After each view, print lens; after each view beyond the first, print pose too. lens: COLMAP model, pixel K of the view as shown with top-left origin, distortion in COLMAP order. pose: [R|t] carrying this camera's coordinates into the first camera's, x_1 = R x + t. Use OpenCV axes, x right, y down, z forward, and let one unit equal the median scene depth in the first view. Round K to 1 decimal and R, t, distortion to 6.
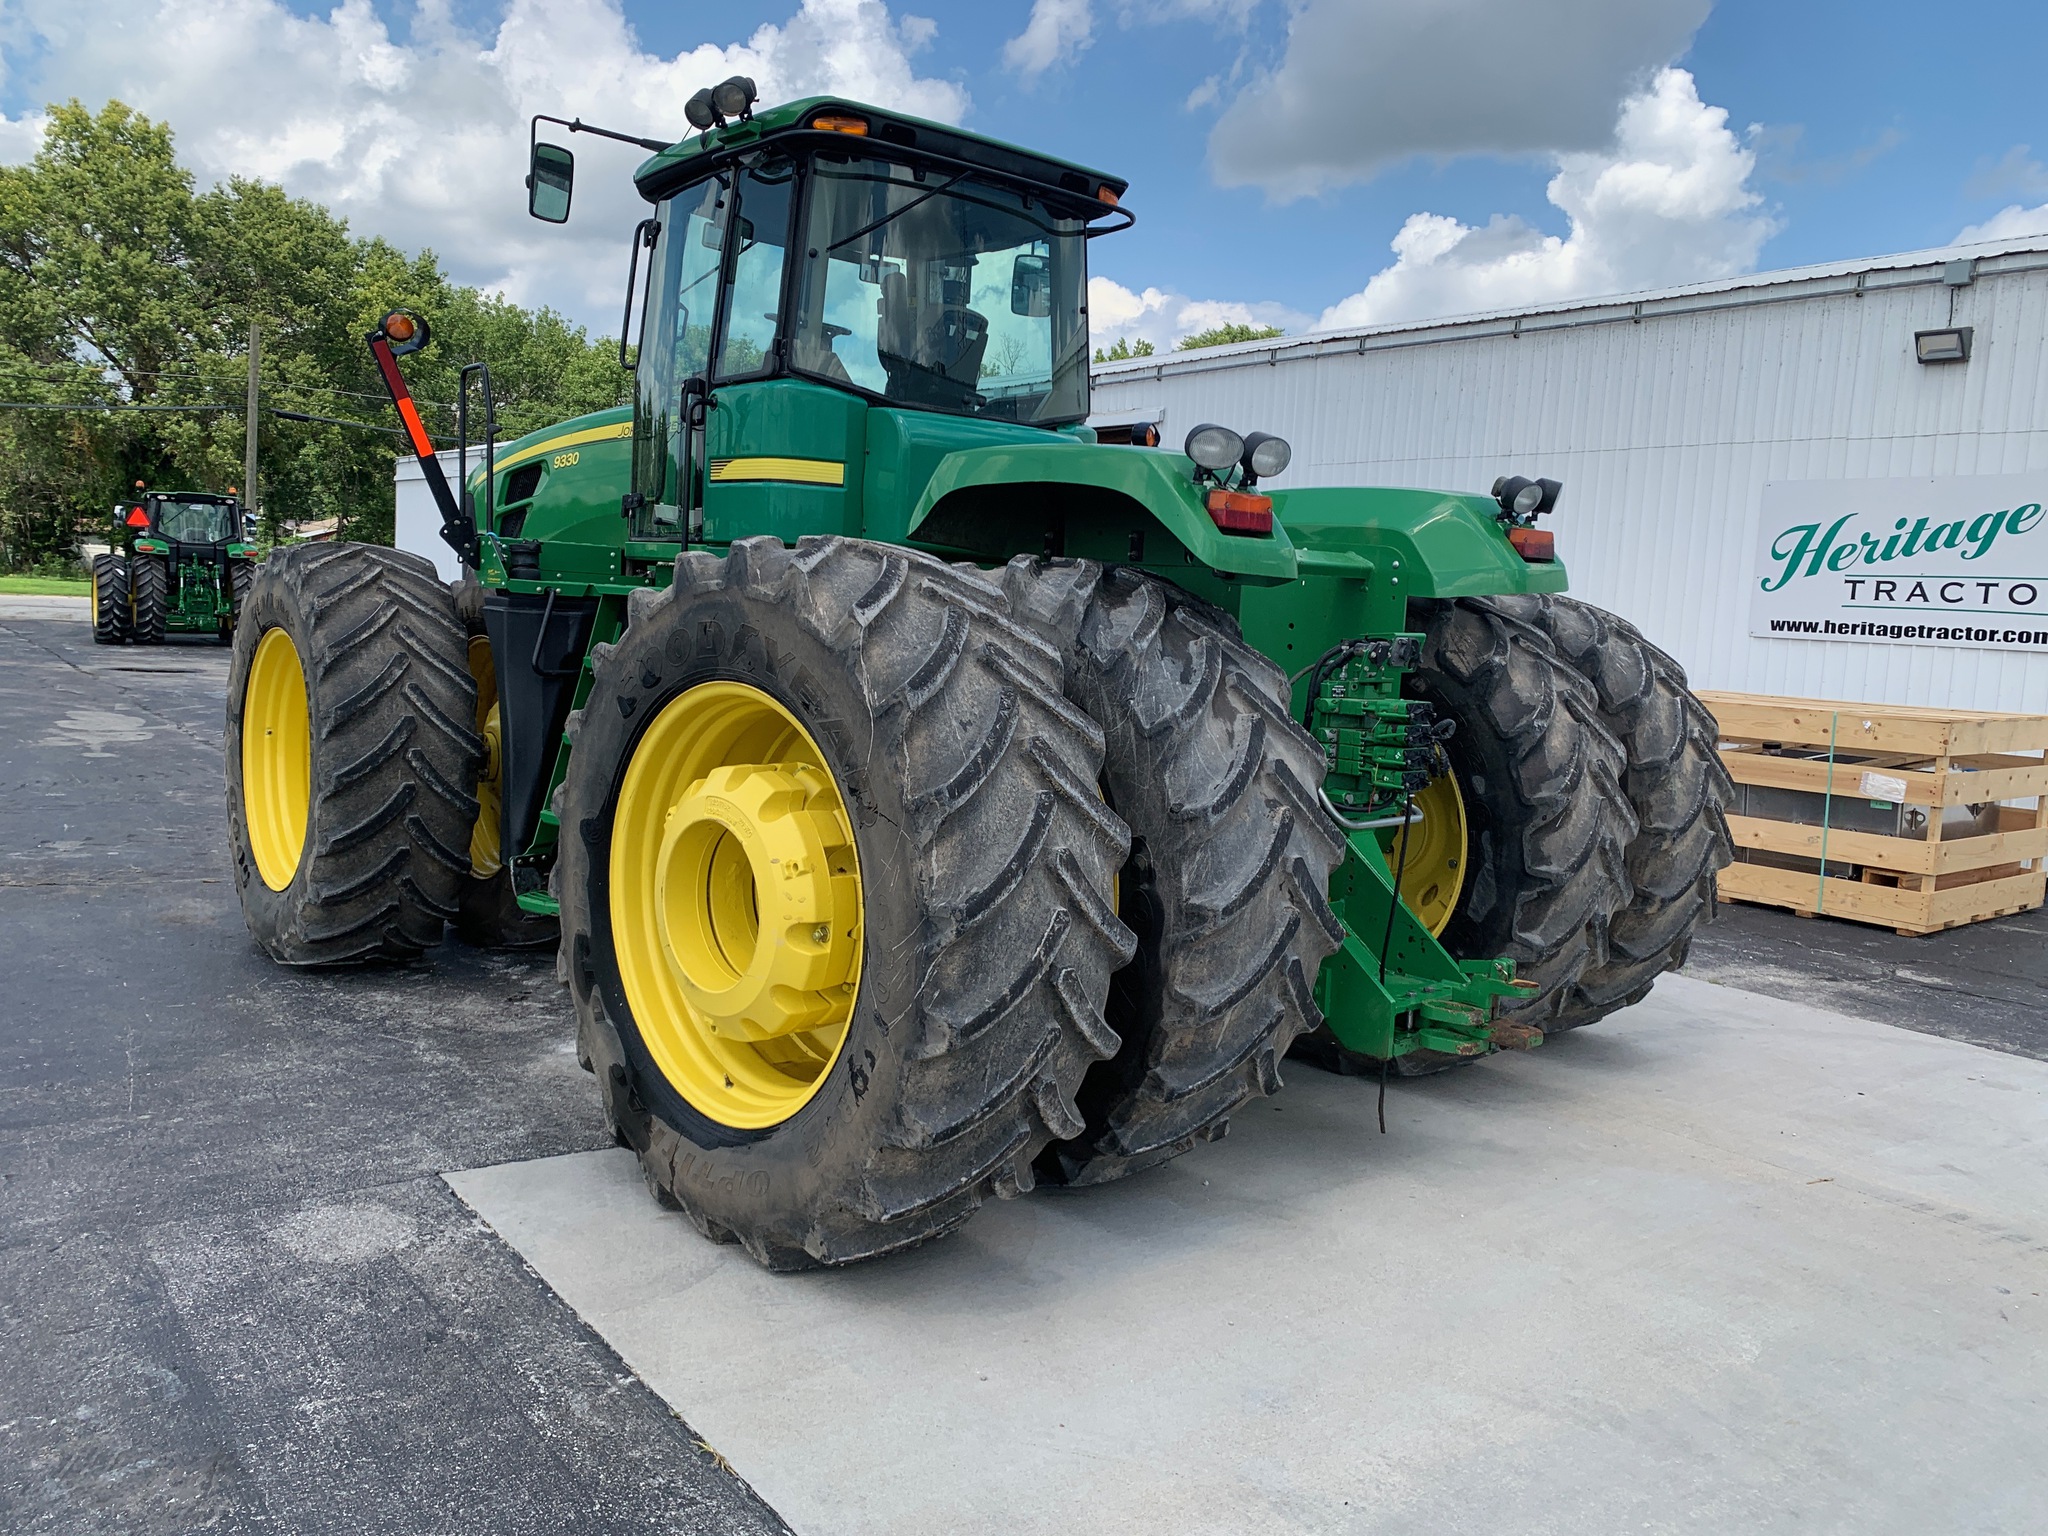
lens RADIAL K [[1571.0, 0, 1024.0], [0, 1571.0, 768.0], [0, 0, 1]] dist [0.007388, 0.000916]
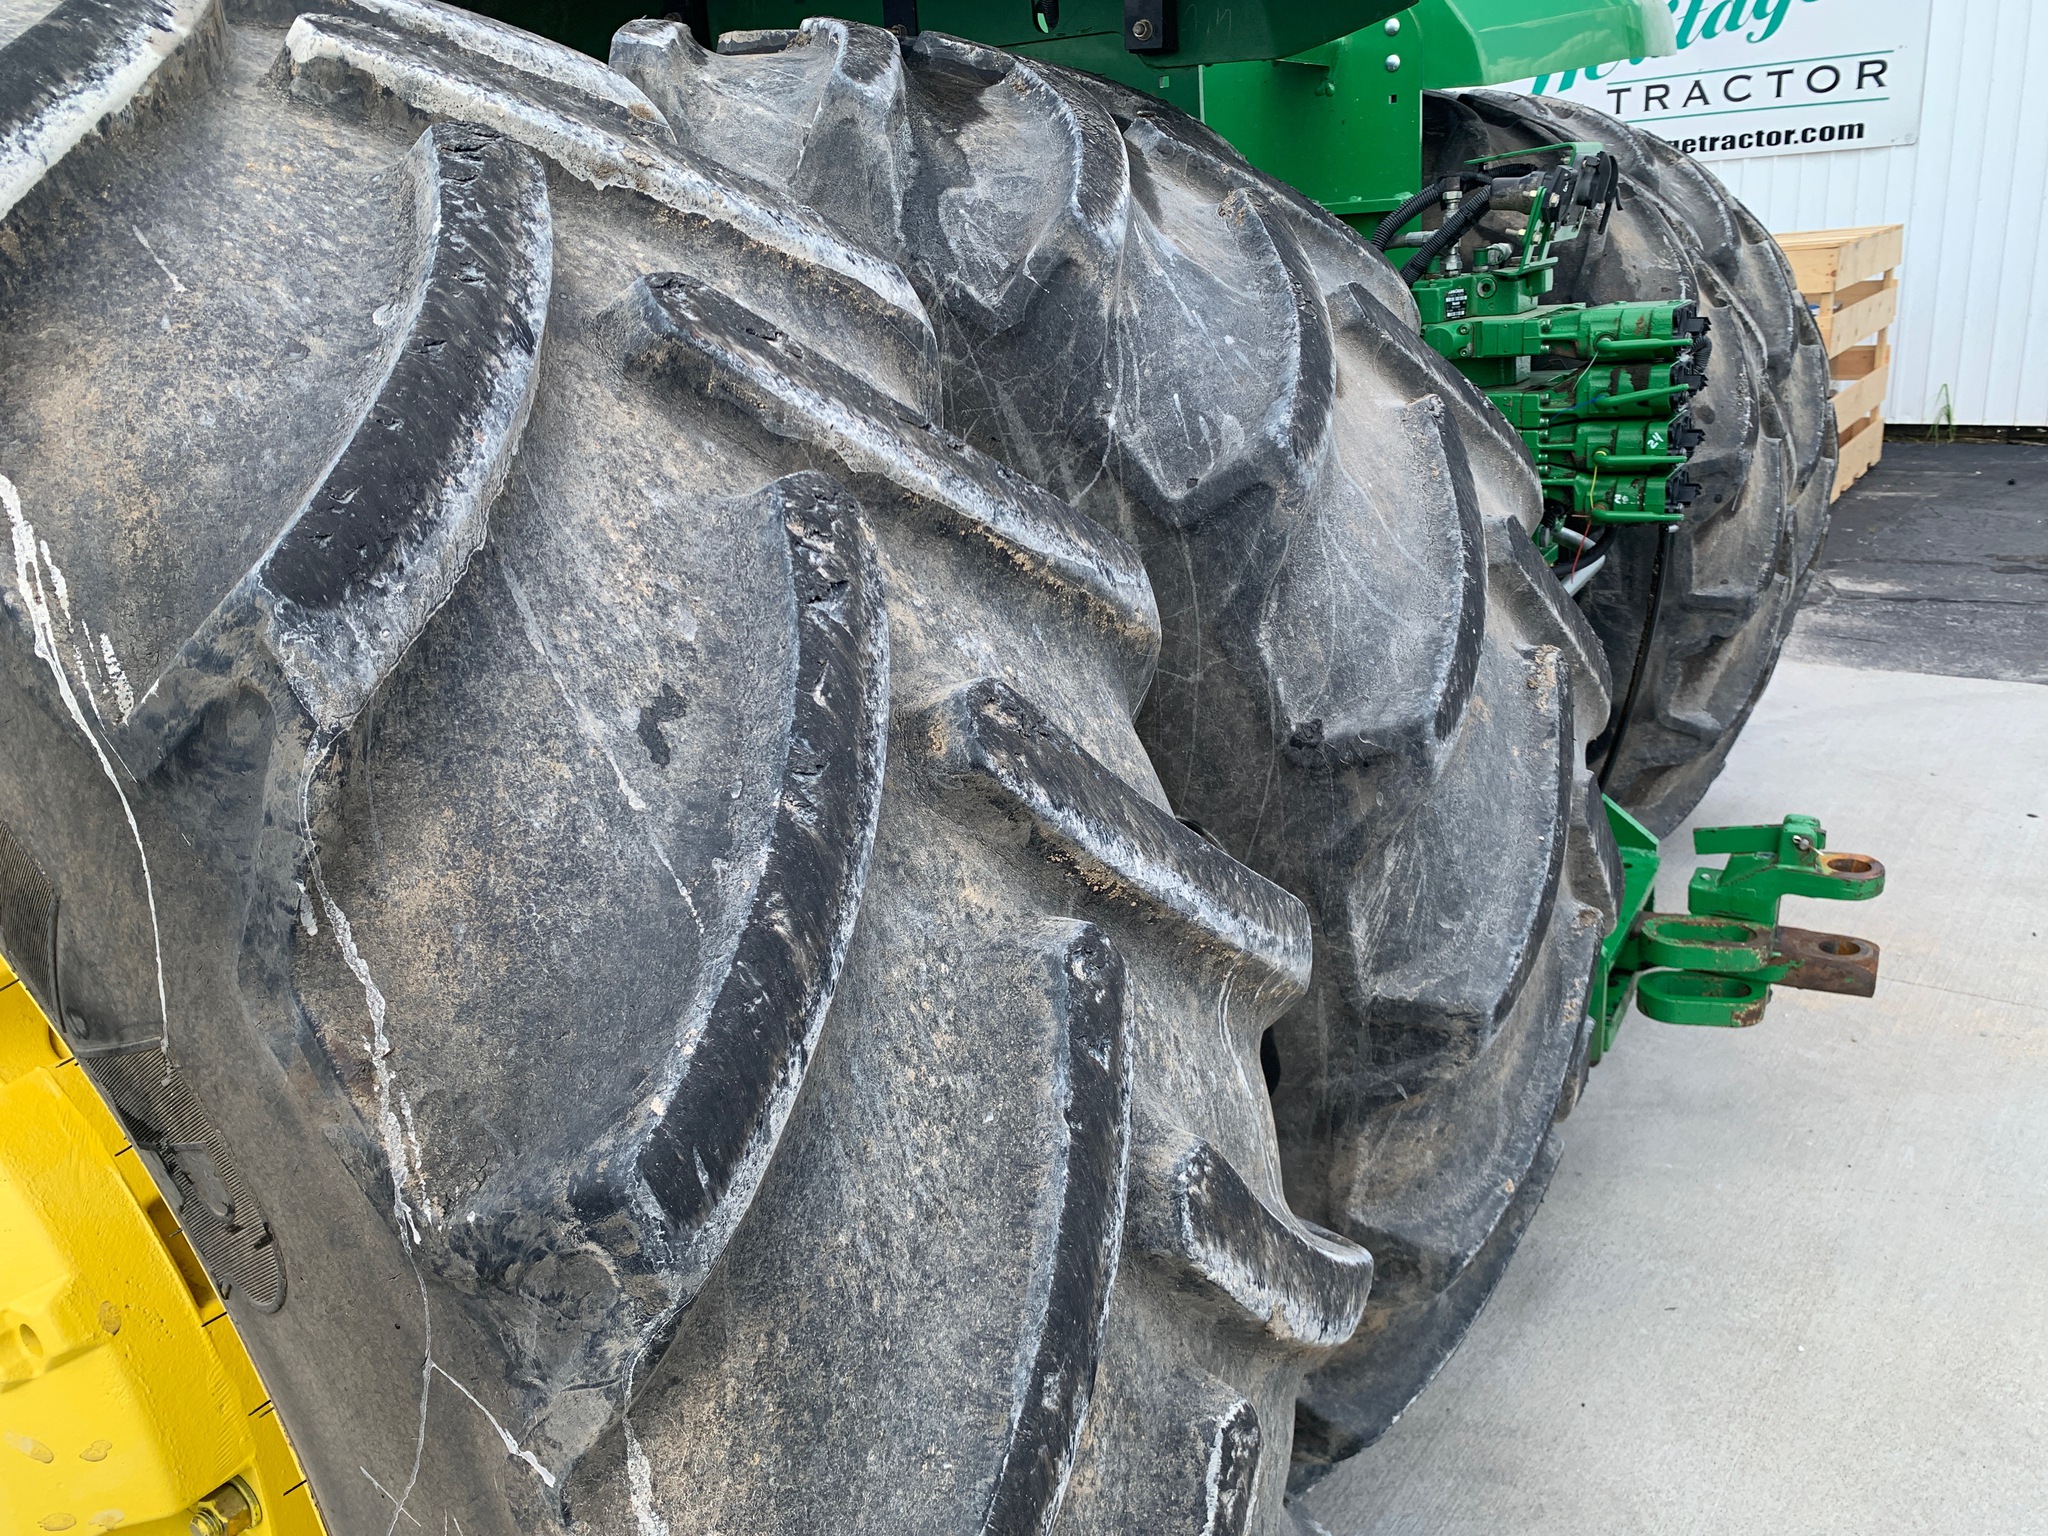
lens RADIAL K [[1680.2, 0, 1053.2], [0, 1680.2, 768.7], [0, 0, 1]] dist [0.011660, -0.003980]
pose [[0.956515, -0.196977, 0.215125, -0.030757], [0.149650, 0.964470, 0.217720, -0.051208], [-0.250367, -0.176059, 0.952008, 0.680239]]
